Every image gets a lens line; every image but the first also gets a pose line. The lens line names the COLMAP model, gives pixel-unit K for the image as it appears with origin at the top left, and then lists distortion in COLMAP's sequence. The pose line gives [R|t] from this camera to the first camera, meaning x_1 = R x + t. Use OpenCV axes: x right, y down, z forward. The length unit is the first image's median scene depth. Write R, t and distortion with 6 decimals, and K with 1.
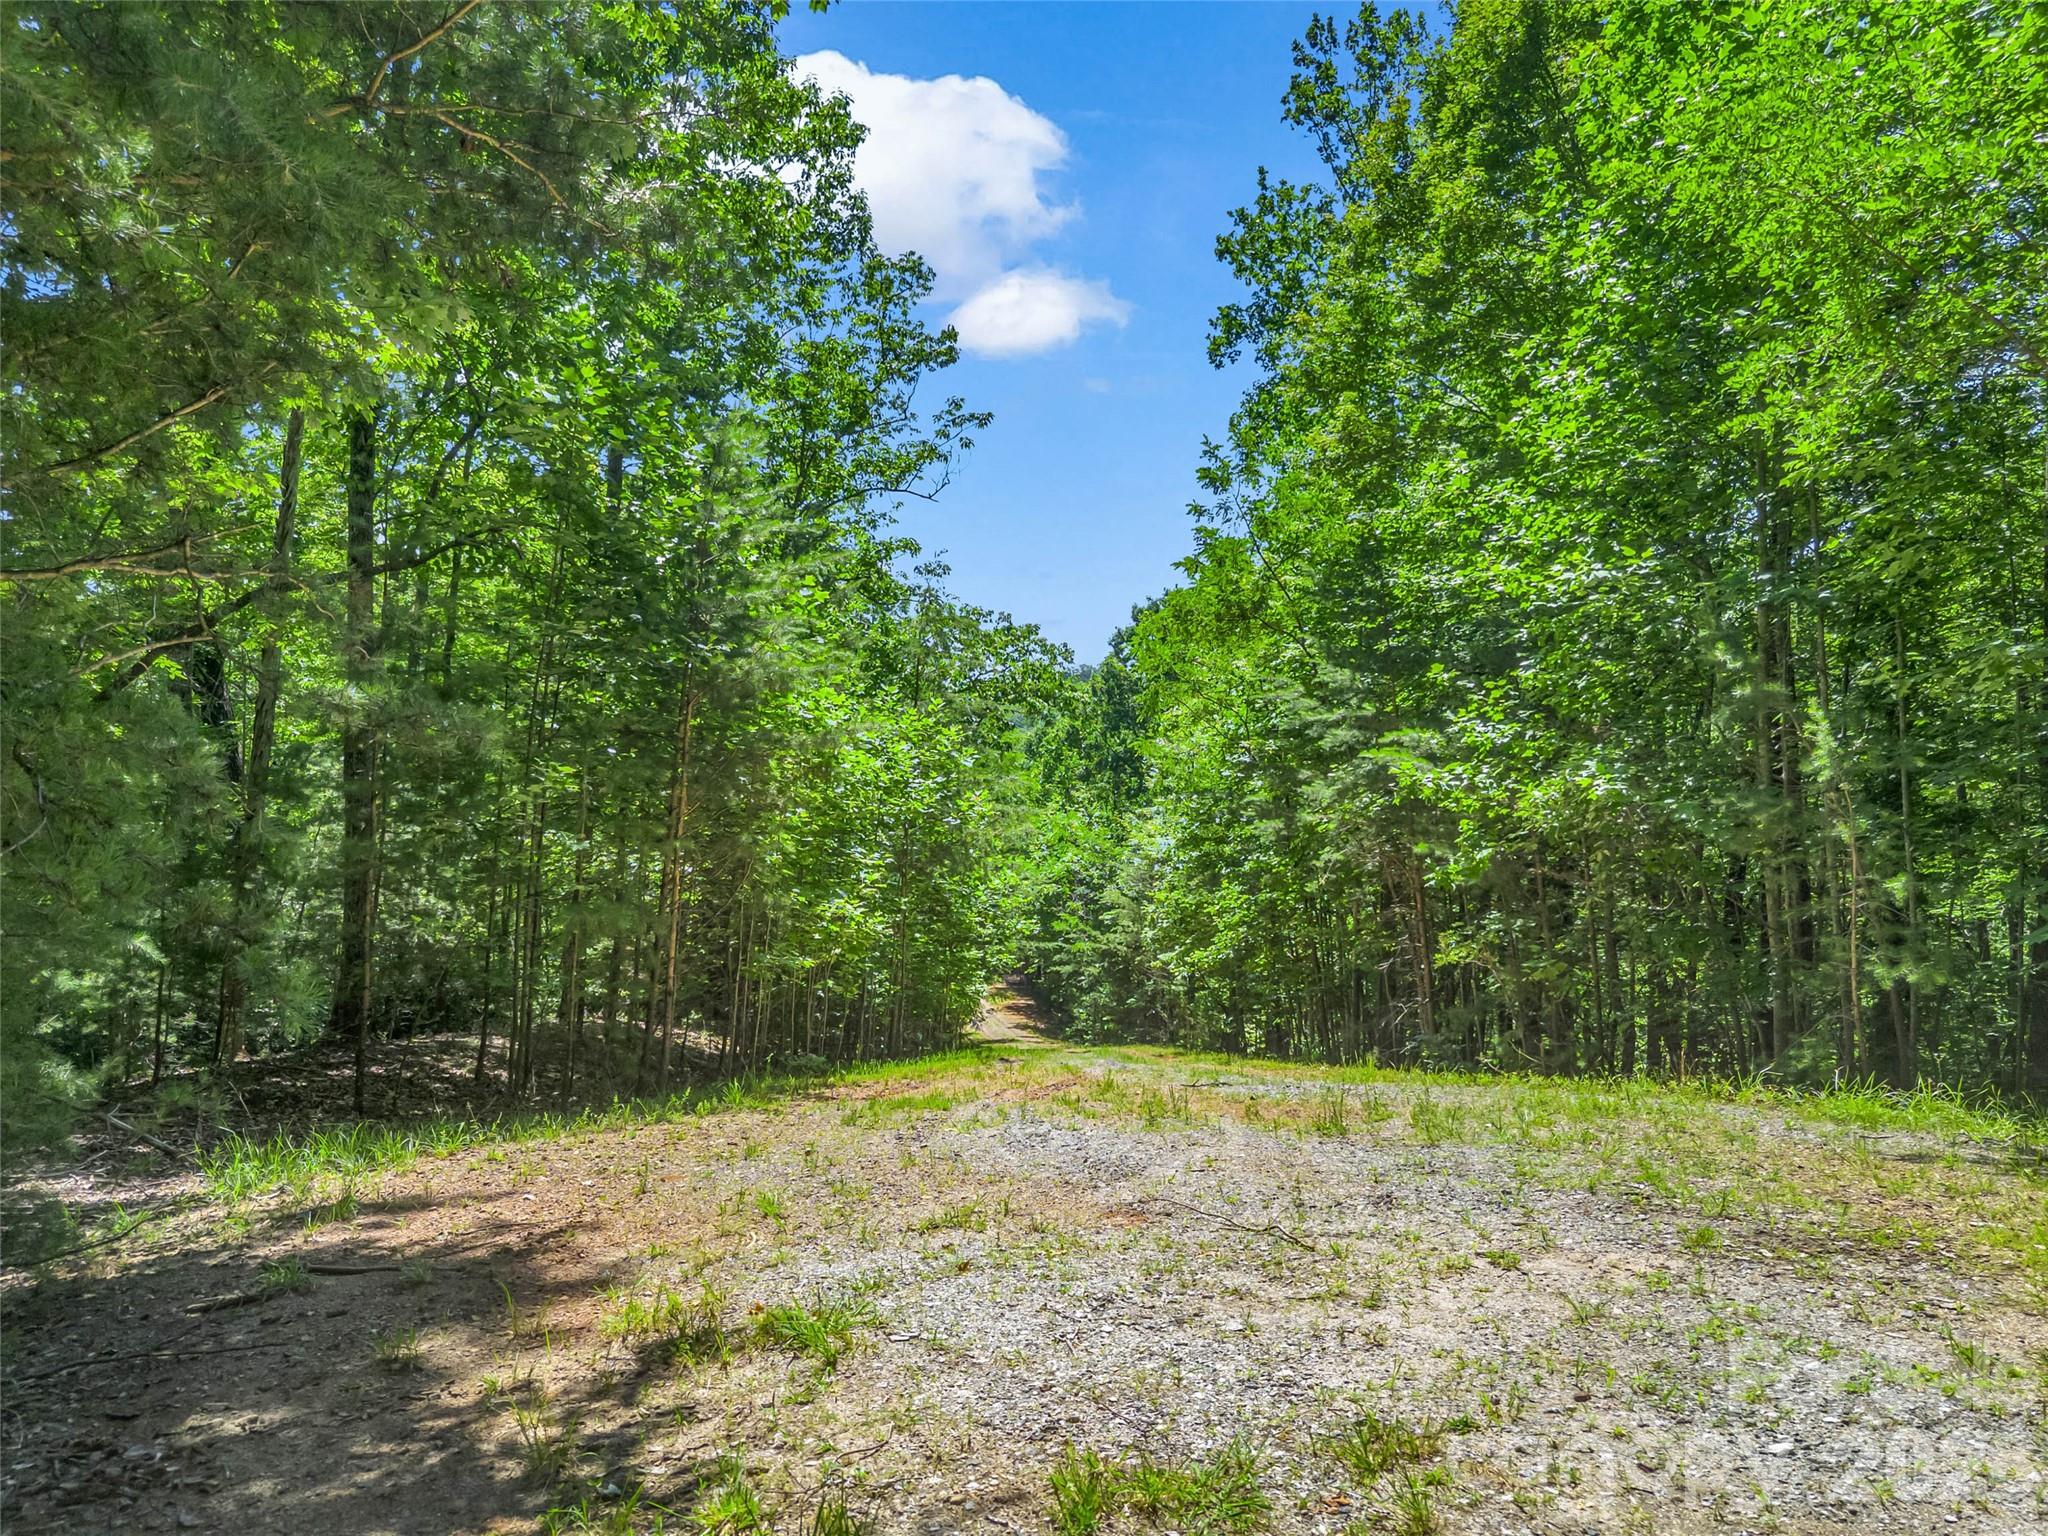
lens RADIAL K [[1473.3, 0, 1016.3], [0, 1473.3, 779.2], [0, 0, 1]] dist [0.059349, -0.048849]
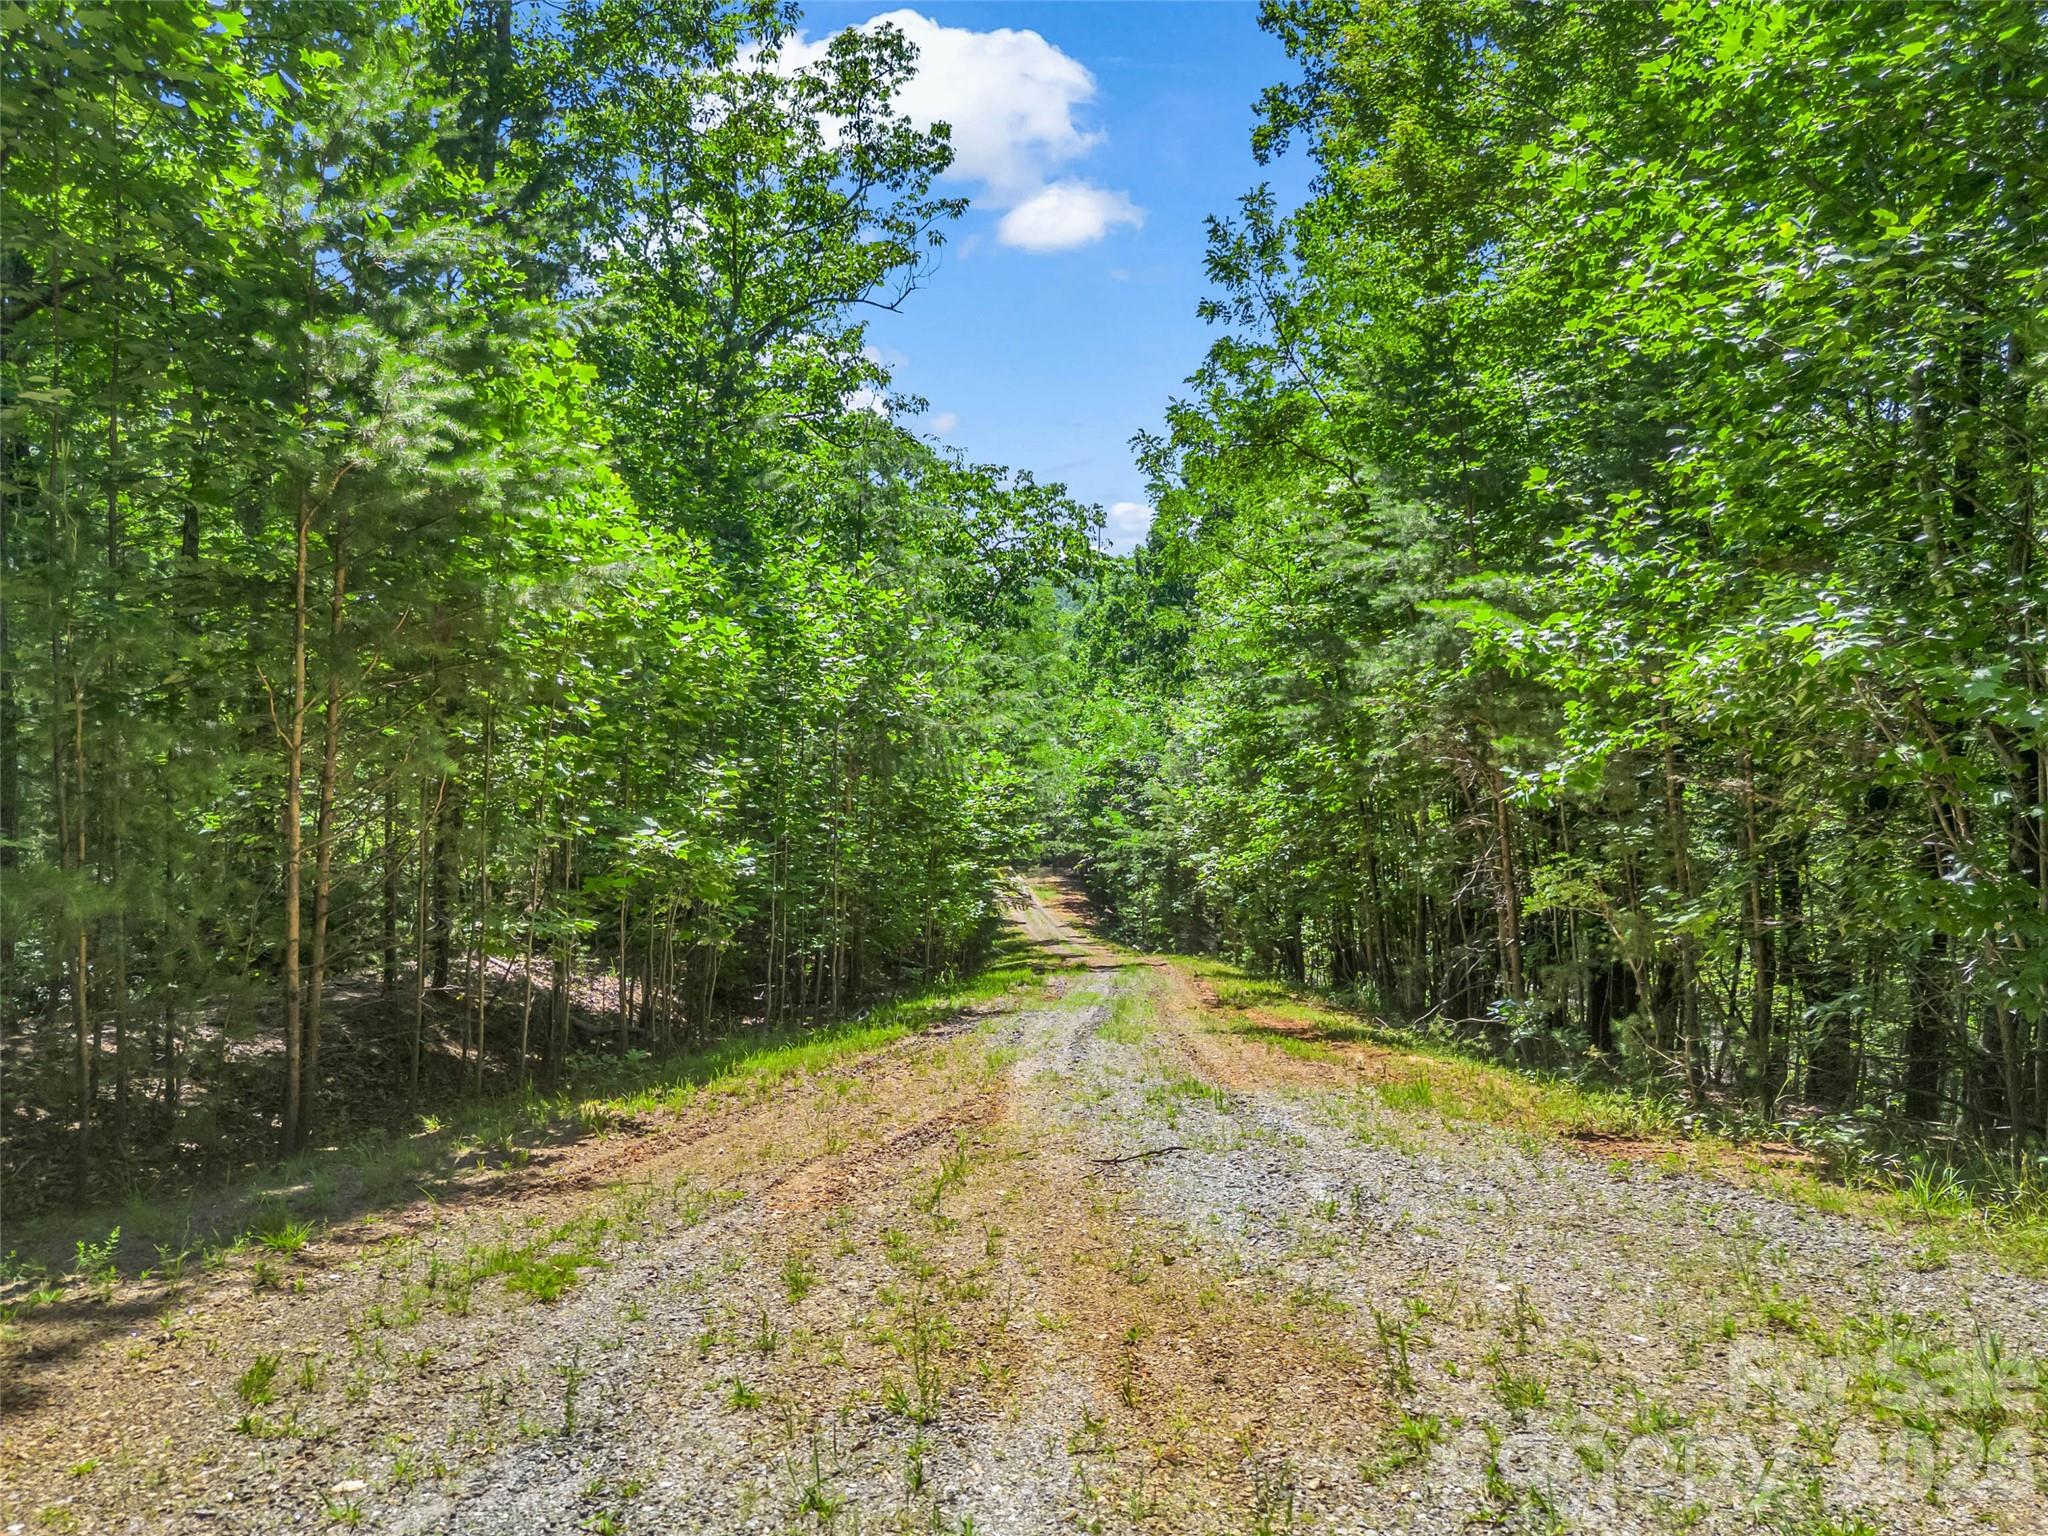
lens RADIAL K [[1473.3, 0, 1032.8], [0, 1473.3, 763.5], [0, 0, 1]] dist [0.059349, -0.048849]
pose [[0.999153, -0.011628, -0.039464, 0.042973], [0.014255, 0.997656, 0.066934, 0.003430], [0.038593, -0.067440, 0.996977, 0.162697]]
